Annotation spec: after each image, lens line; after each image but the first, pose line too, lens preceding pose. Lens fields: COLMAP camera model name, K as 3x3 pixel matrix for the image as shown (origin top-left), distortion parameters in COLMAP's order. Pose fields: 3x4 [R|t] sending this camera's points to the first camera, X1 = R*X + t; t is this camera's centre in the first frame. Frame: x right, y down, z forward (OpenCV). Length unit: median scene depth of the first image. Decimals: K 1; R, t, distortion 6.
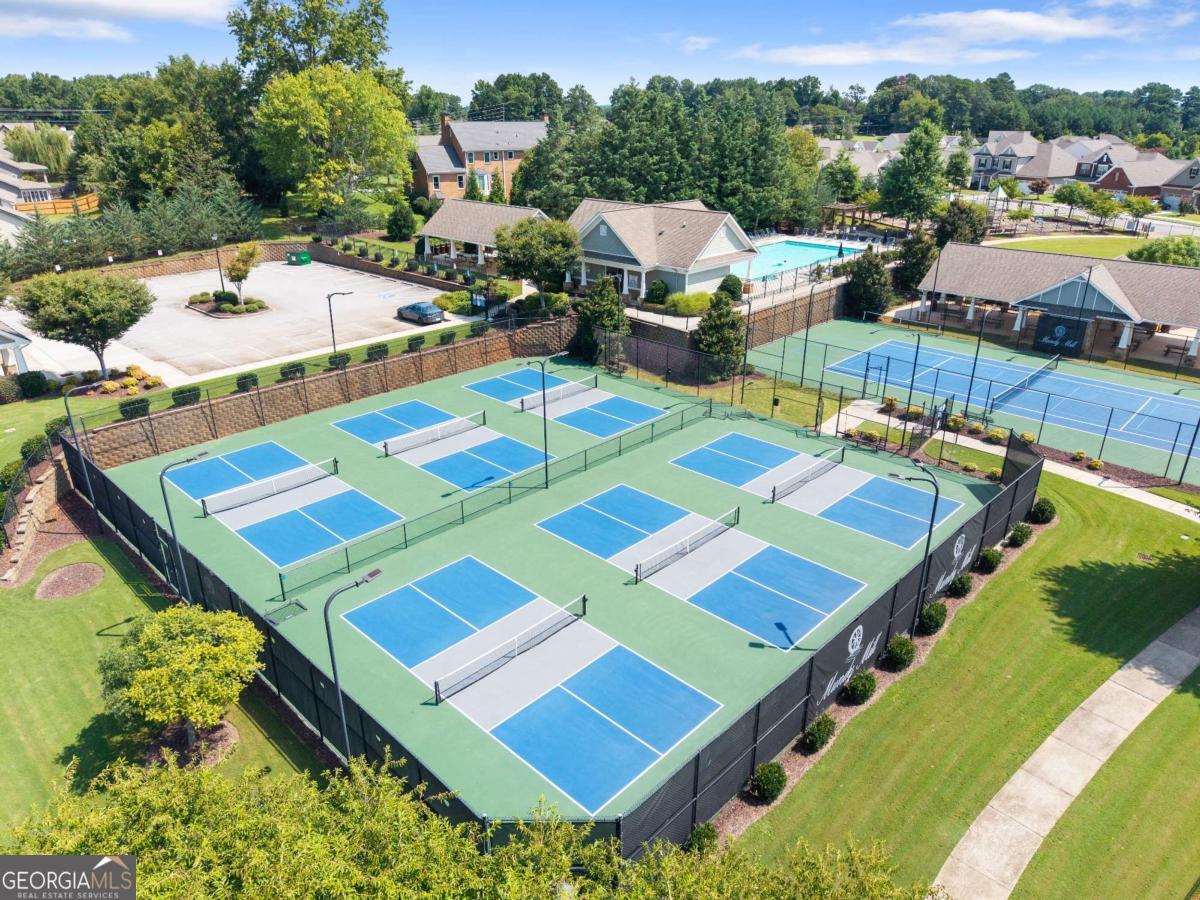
lens RADIAL K [[804.2, 0, 600.0], [0, 804.2, 450.0], [0, 0, 1]] dist [-0.002559, 0.001466]
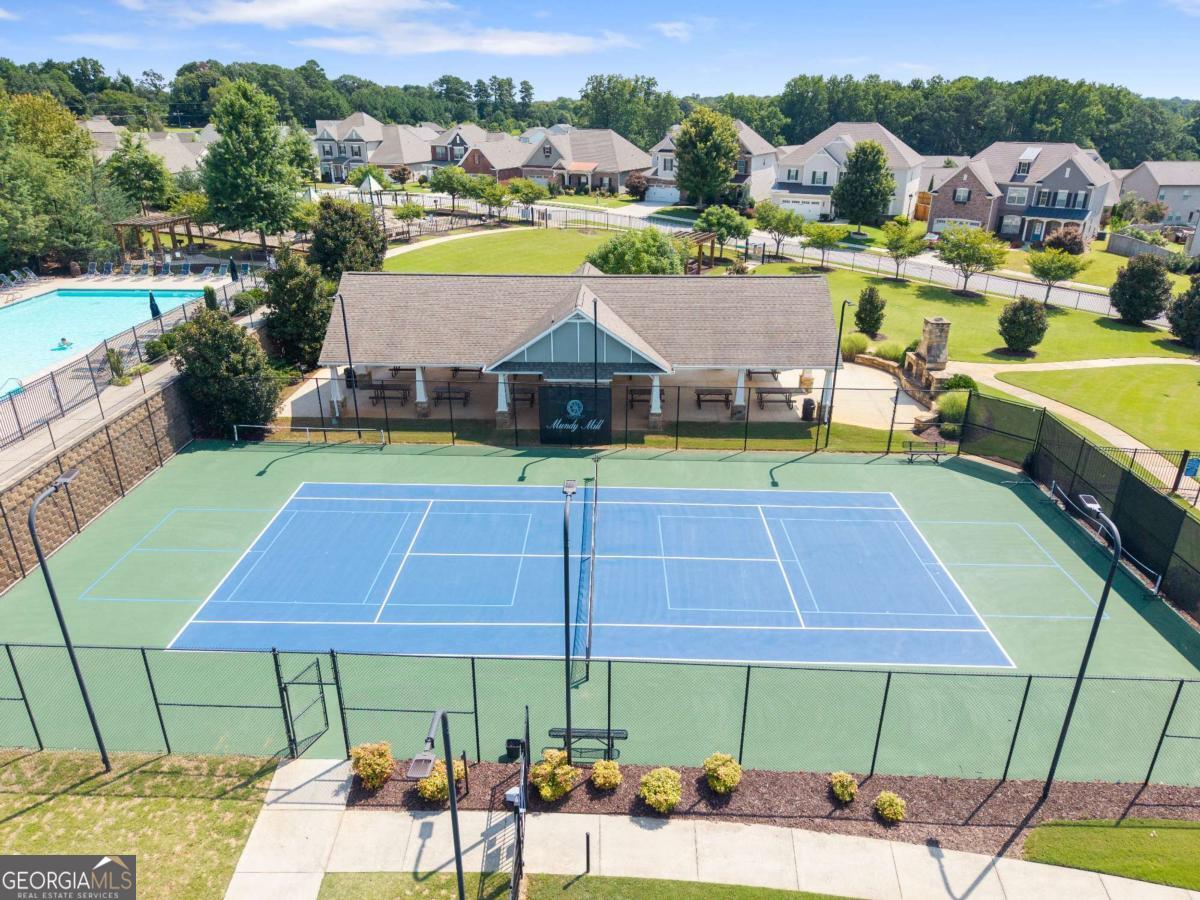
lens RADIAL K [[790.2, 0, 600.0], [0, 790.2, 450.0], [0, 0, 1]] dist [0.055558, -0.057470]
pose [[0.733169, -0.267471, 0.625239, 0.171670], [0.263608, 0.959300, 0.101266, -0.143276], [-0.626877, 0.090572, 0.773836, 0.442470]]
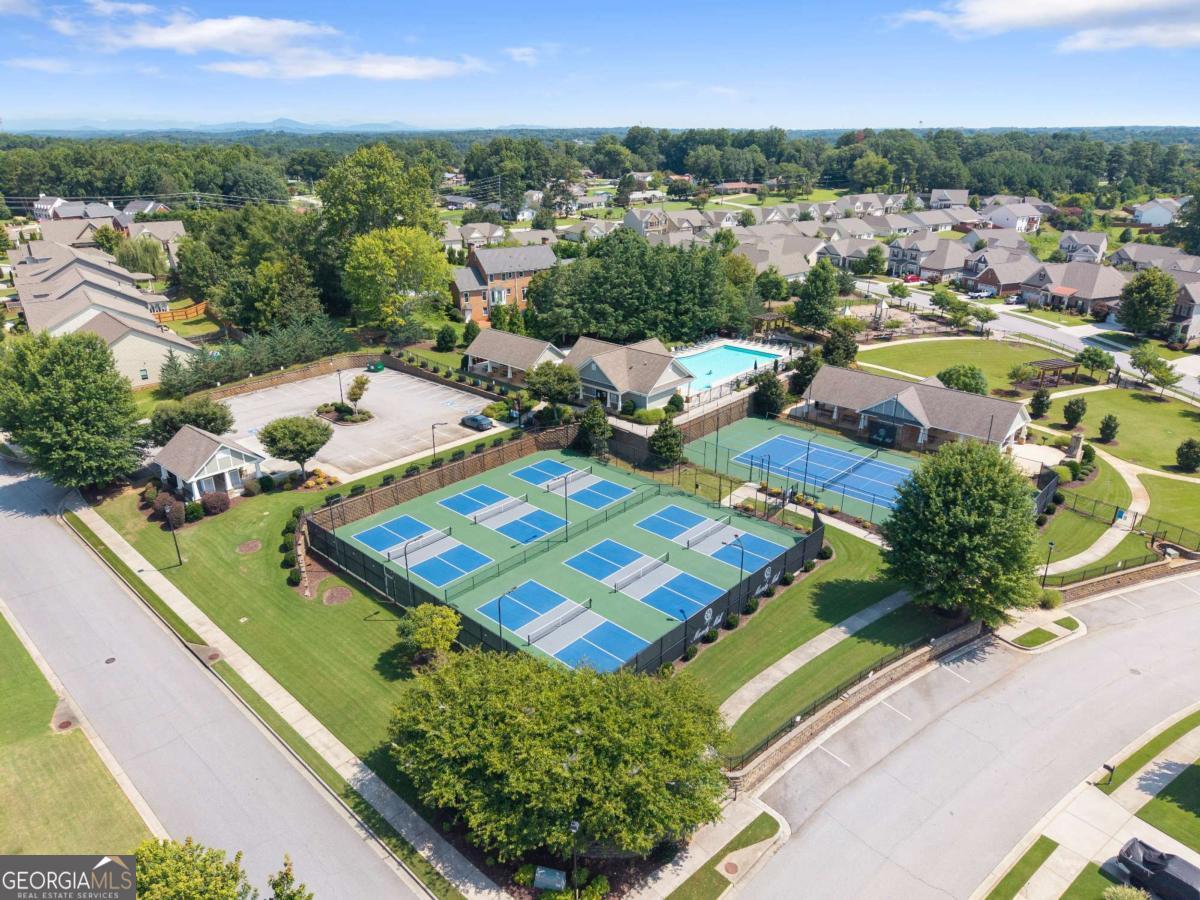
lens RADIAL K [[790.2, 0, 600.0], [0, 790.2, 450.0], [0, 0, 1]] dist [0.055558, -0.057470]
pose [[0.999783, -0.010904, 0.017737, -0.011441], [0.011303, 0.999682, -0.022545, -0.069288], [-0.017485, 0.022741, 0.999588, -0.467654]]
